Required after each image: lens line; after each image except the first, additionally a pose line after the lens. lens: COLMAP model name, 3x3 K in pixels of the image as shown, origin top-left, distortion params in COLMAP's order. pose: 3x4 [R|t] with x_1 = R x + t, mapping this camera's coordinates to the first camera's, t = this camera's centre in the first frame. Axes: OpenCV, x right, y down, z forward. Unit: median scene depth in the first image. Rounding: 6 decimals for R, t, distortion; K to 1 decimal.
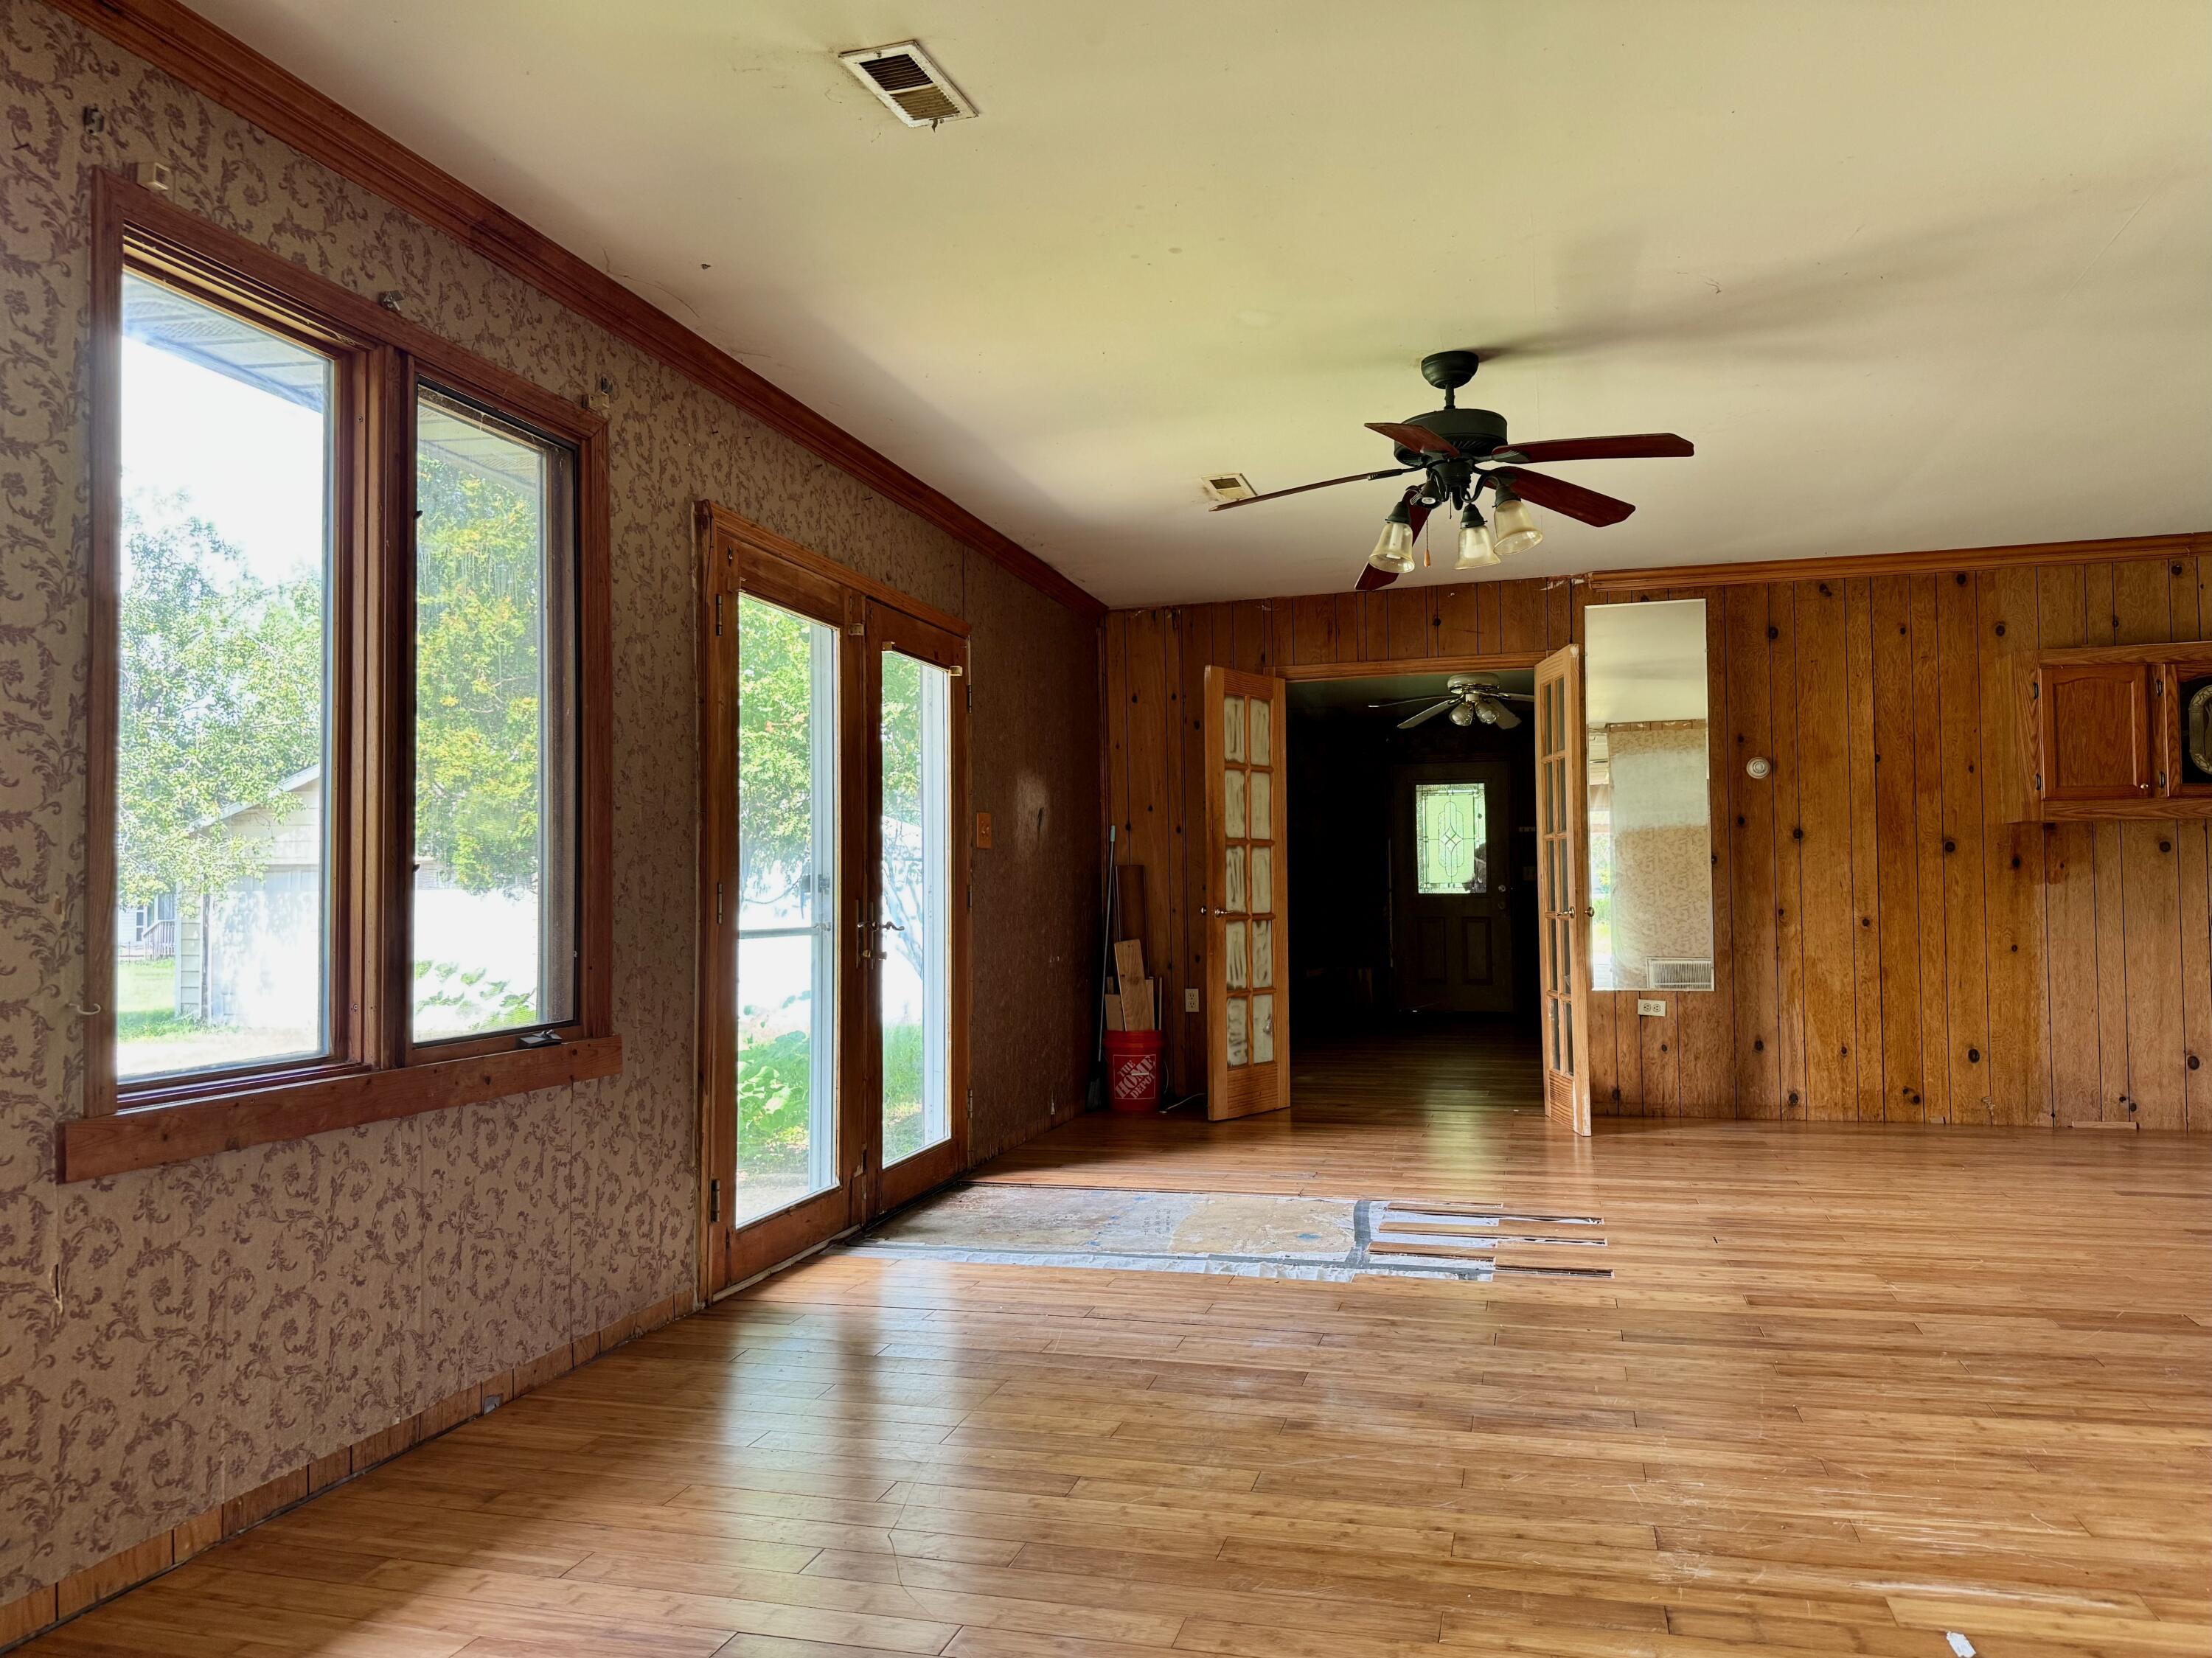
lens RADIAL K [[1552.6, 0, 1092.4], [0, 1552.6, 834.6], [0, 0, 1]] dist [0.021606, -0.030208]
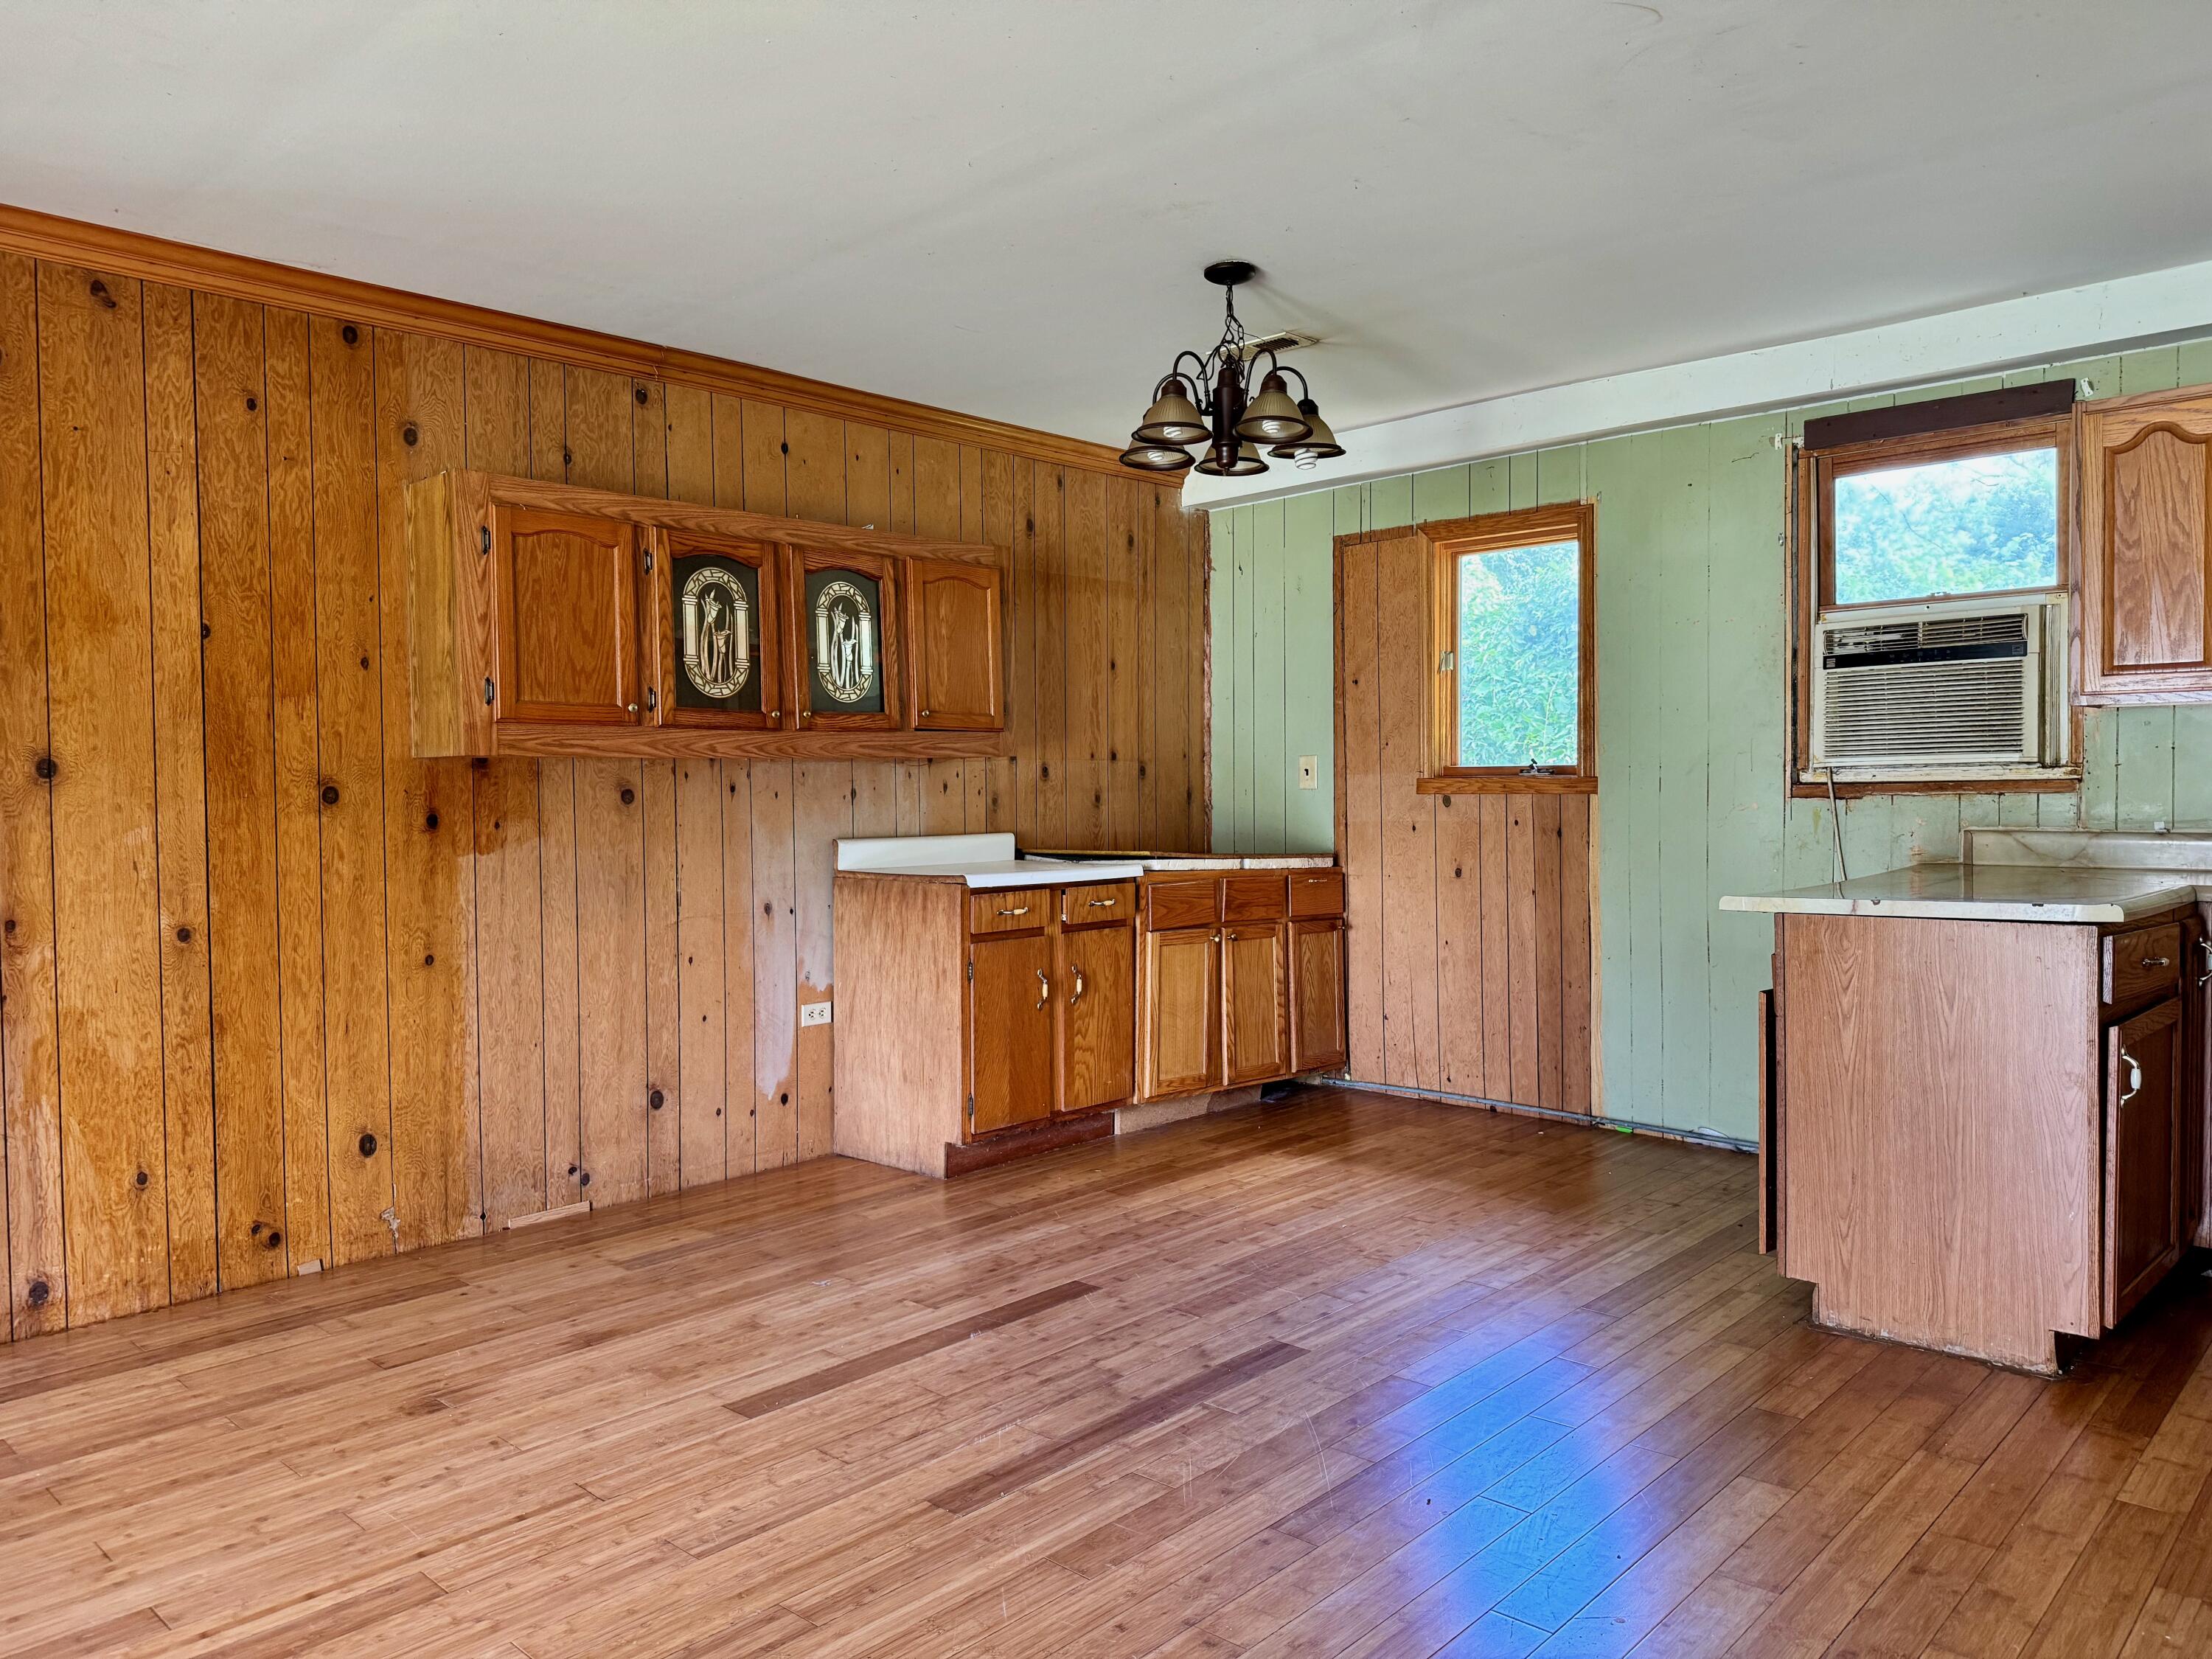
lens RADIAL K [[1552.7, 0, 1112.4], [0, 1552.7, 828.9], [0, 0, 1]] dist [0.021606, -0.030208]
pose [[0.454959, -0.023134, 0.890212, 0.165926], [-0.026562, 0.998865, 0.039533, -0.010295], [-0.890116, -0.041631, 0.453828, 0.478267]]
